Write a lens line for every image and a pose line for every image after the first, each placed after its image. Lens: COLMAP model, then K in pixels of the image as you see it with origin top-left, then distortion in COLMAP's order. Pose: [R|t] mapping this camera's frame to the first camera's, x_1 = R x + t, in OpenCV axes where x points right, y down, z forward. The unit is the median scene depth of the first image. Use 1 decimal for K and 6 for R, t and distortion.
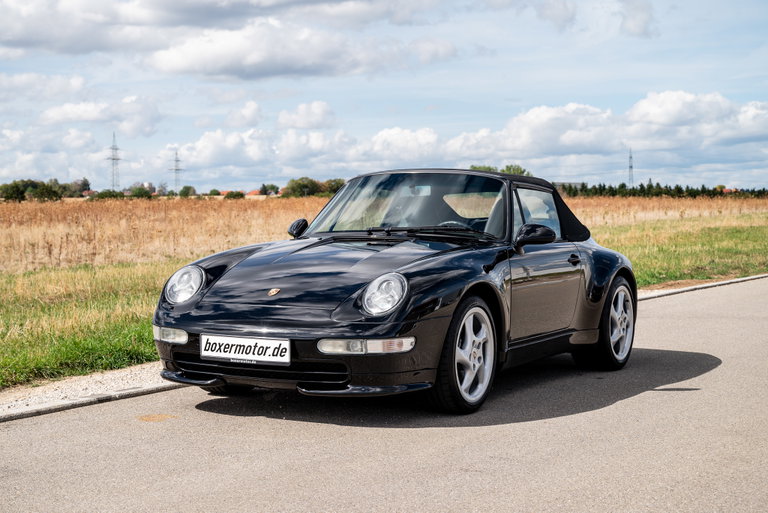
lens RADIAL K [[1676.8, 0, 437.5], [0, 1676.8, 256.7], [0, 0, 1]] dist [0.029954, 0.303713]
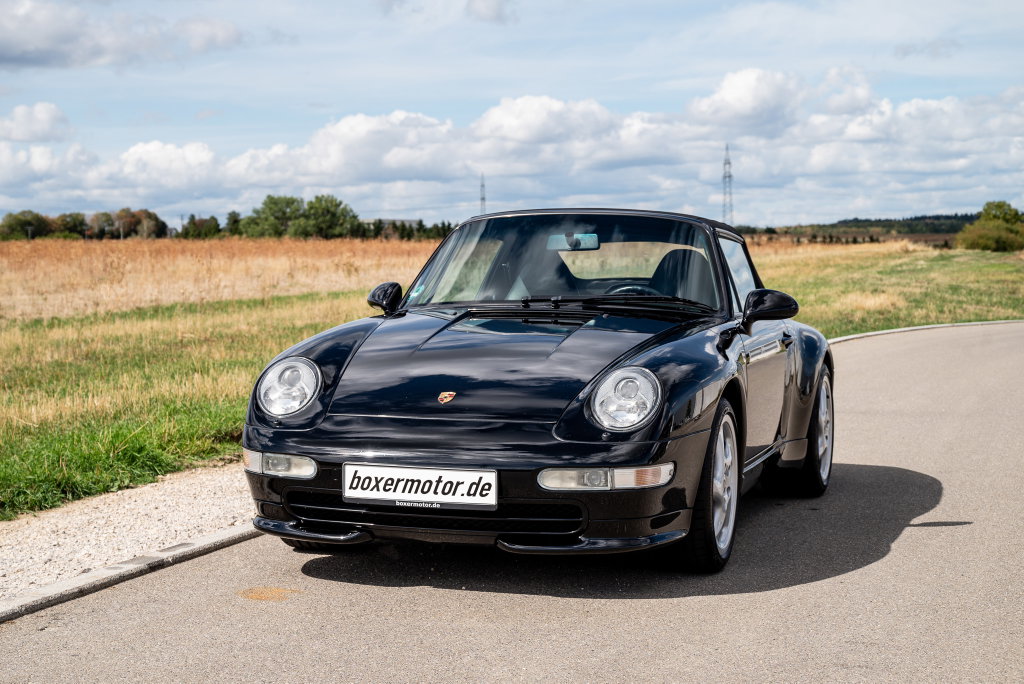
lens RADIAL K [[2235.7, 0, 583.4], [0, 2235.7, 342.2], [0, 0, 1]] dist [0.029954, 0.303713]
pose [[0.977586, -0.008580, 0.210362, -0.050282], [0.006084, 0.999903, 0.012509, -0.002392], [-0.210449, -0.010948, 0.977544, 0.029420]]
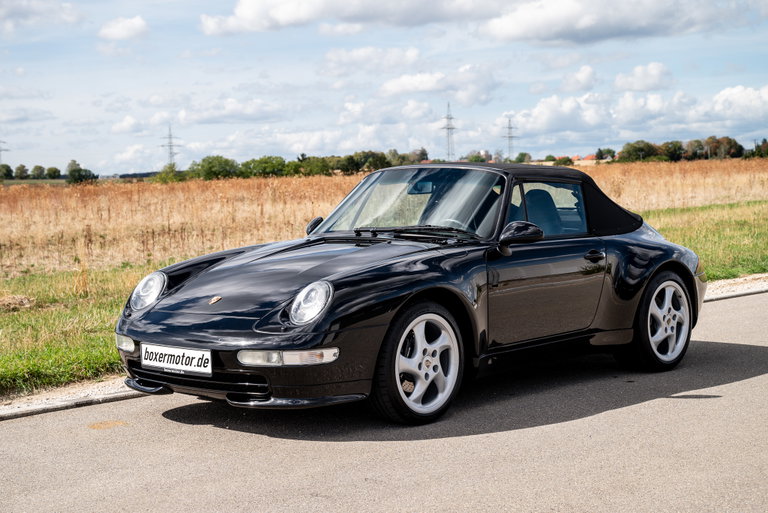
lens RADIAL K [[1676.8, 0, 437.5], [0, 1676.8, 256.7], [0, 0, 1]] dist [0.029954, 0.303713]
pose [[0.965408, -0.009346, -0.260576, 0.062550], [0.016380, 0.999557, 0.024837, -0.005826], [0.260229, -0.028247, 0.965134, 0.018651]]
